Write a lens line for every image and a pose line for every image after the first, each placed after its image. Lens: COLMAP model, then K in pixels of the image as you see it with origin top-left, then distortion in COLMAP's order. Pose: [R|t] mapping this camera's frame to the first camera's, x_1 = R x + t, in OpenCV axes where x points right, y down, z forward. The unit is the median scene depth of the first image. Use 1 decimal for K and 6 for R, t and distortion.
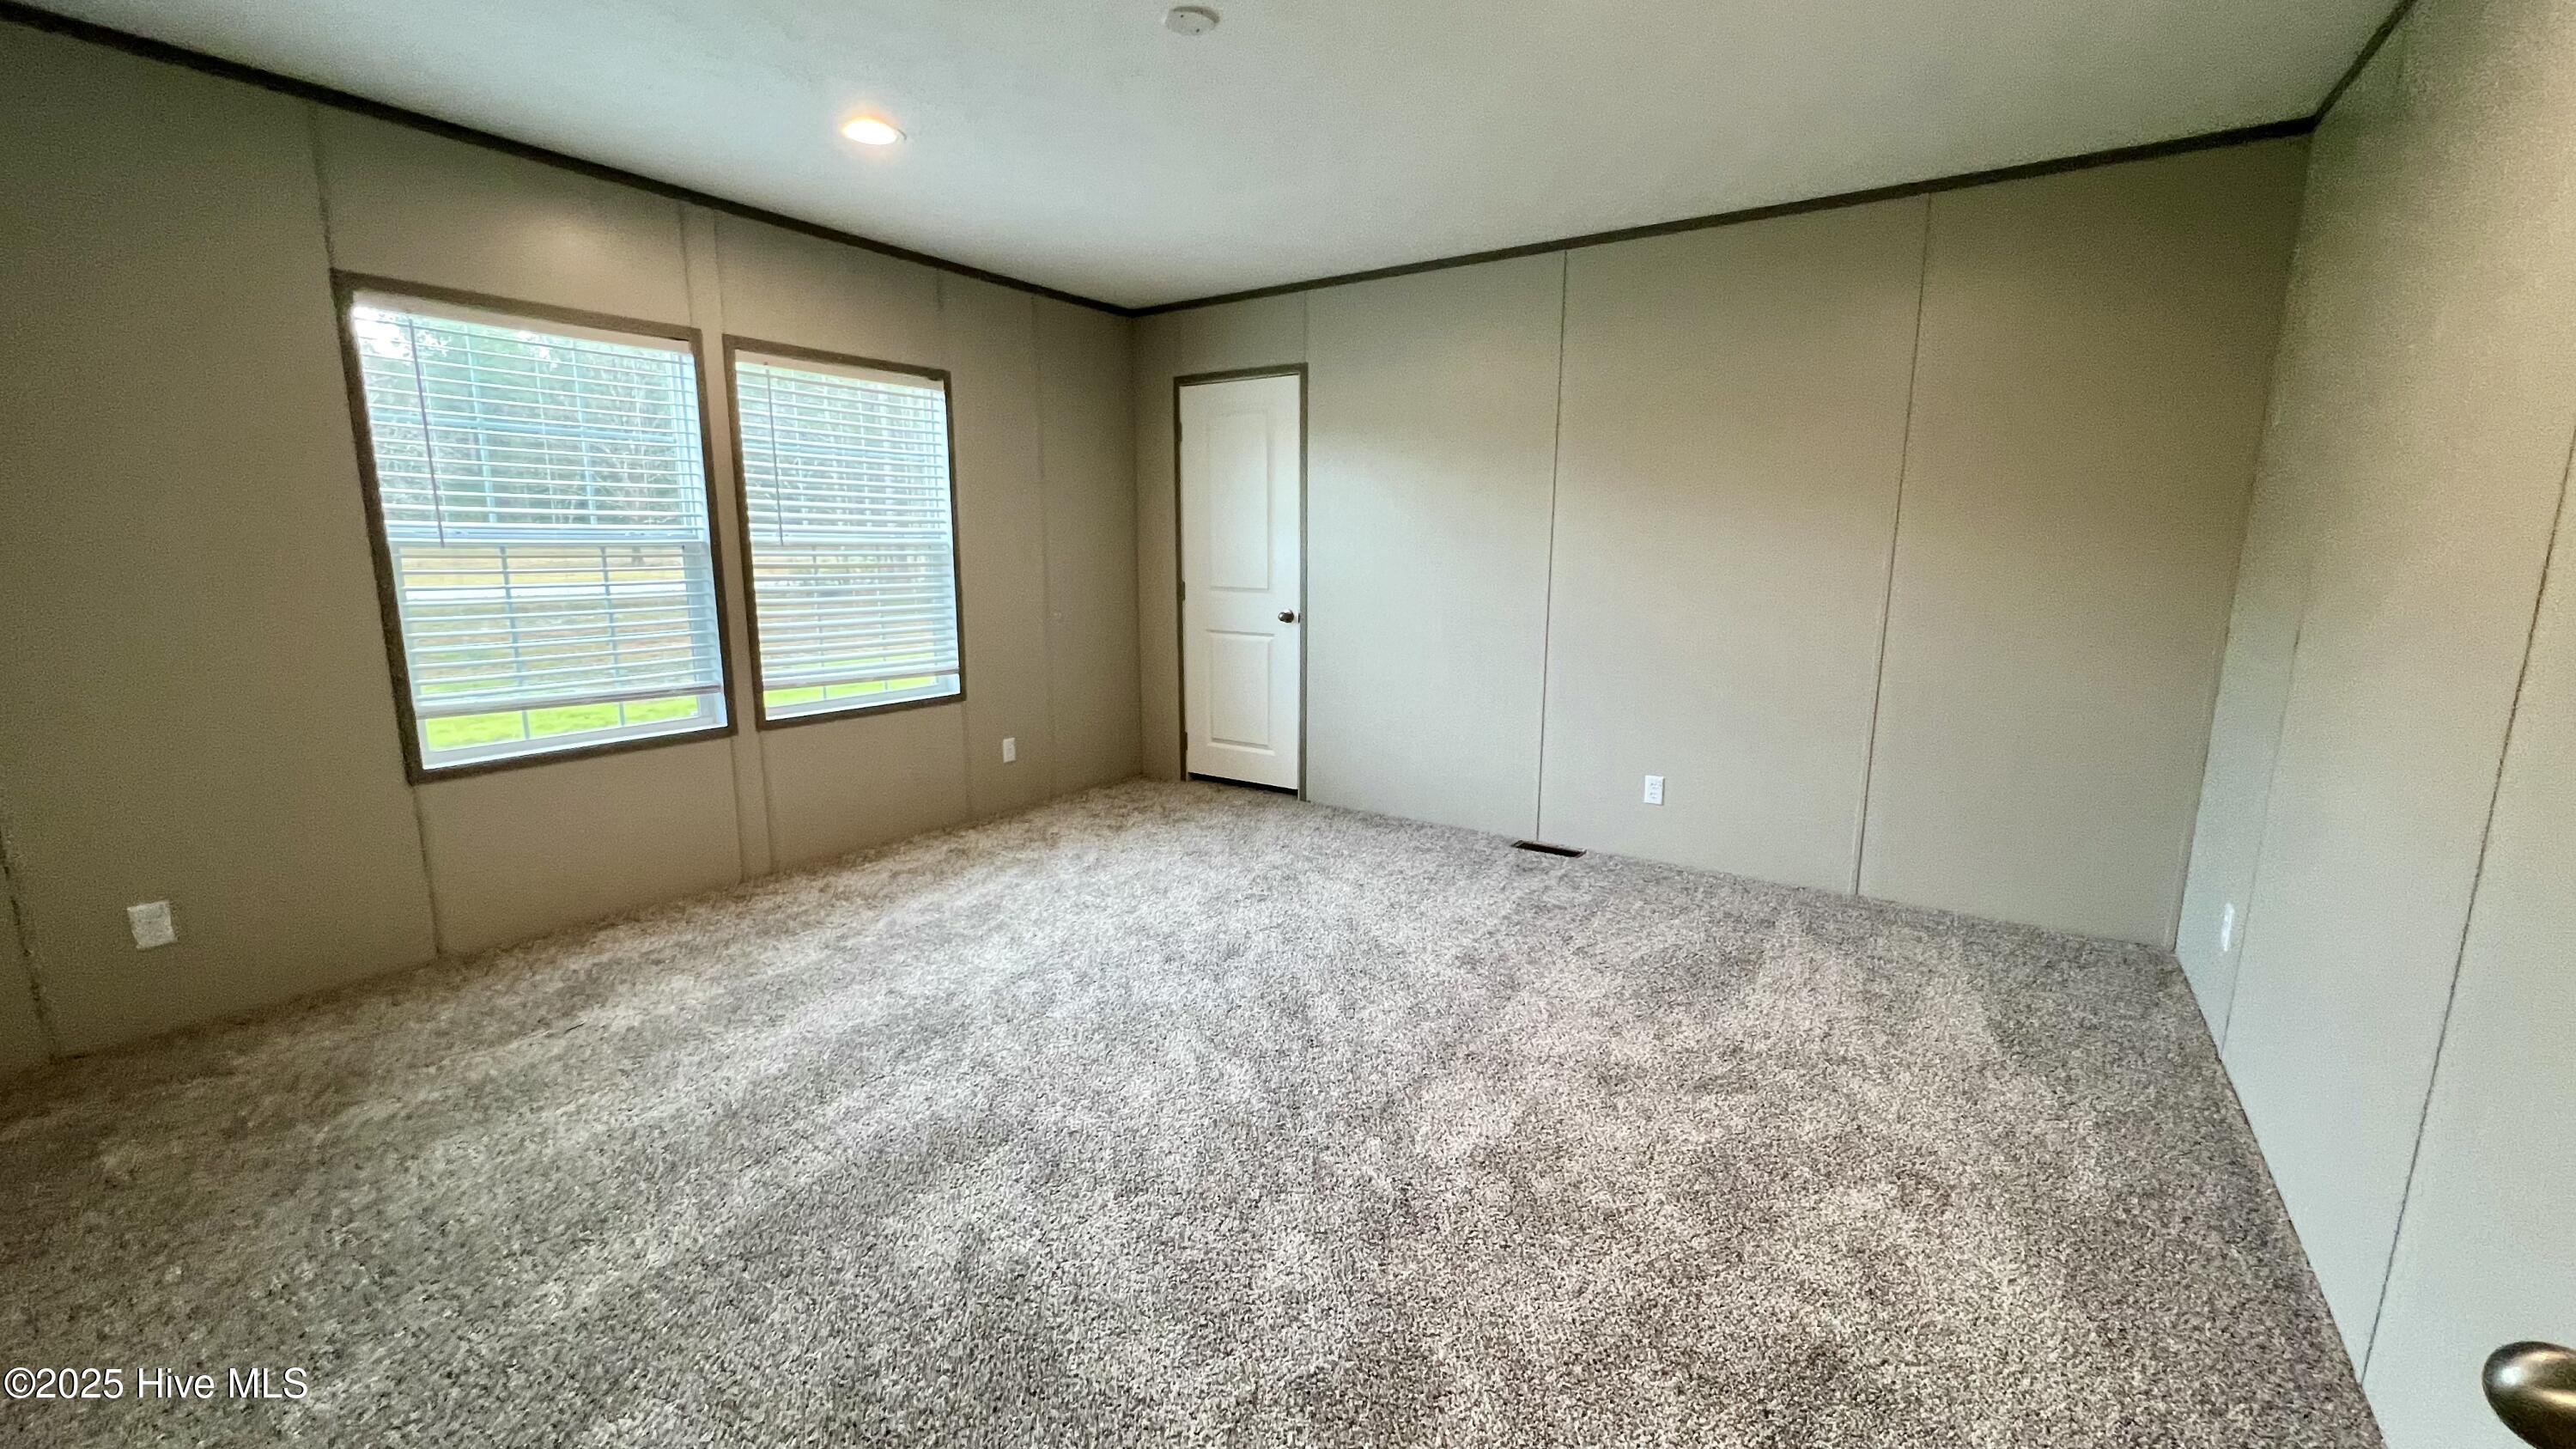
lens RADIAL K [[1018.7, 0, 1289.6], [0, 1018.7, 731.9], [0, 0, 1]] dist [-0.002386, -0.000410]
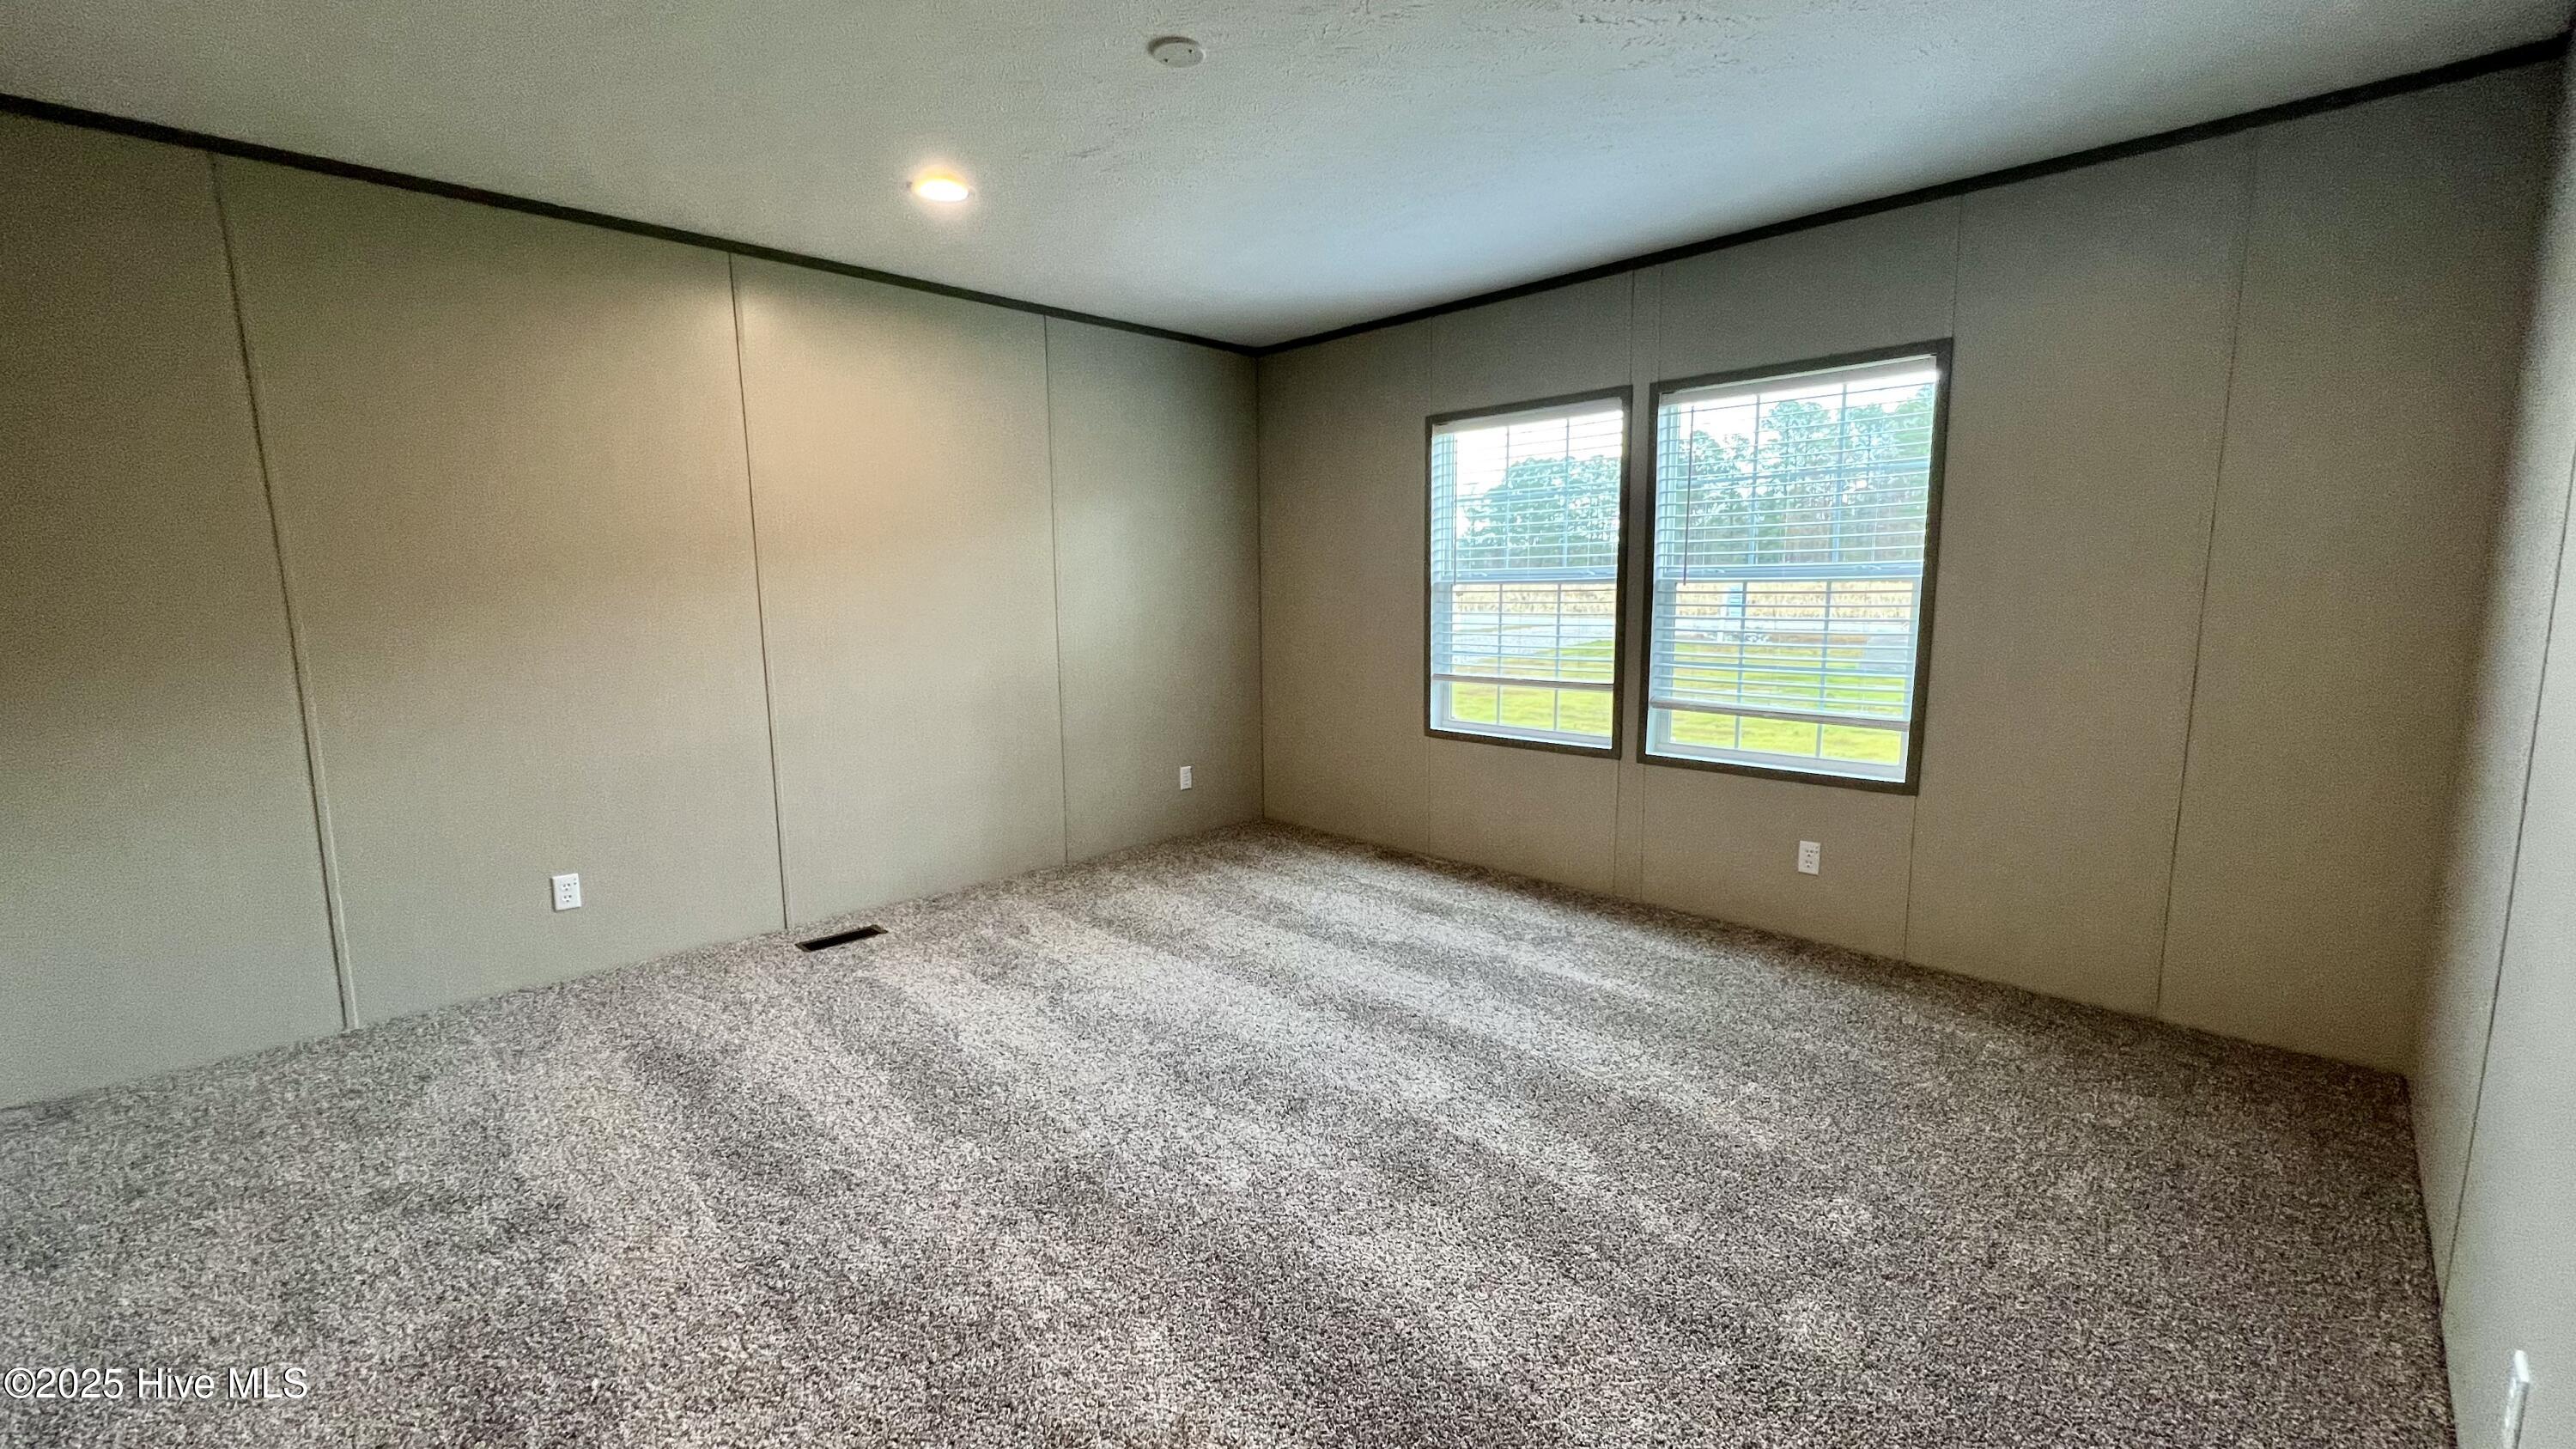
lens RADIAL K [[1037.2, 0, 1281.4], [0, 1037.2, 728.3], [0, 0, 1]] dist [0.000340, 0.000072]
pose [[-0.188641, 0.135473, -0.972657, 0.613133], [-0.172582, 0.970452, 0.168638, -0.163325], [0.966763, 0.199675, -0.159687, 0.889618]]
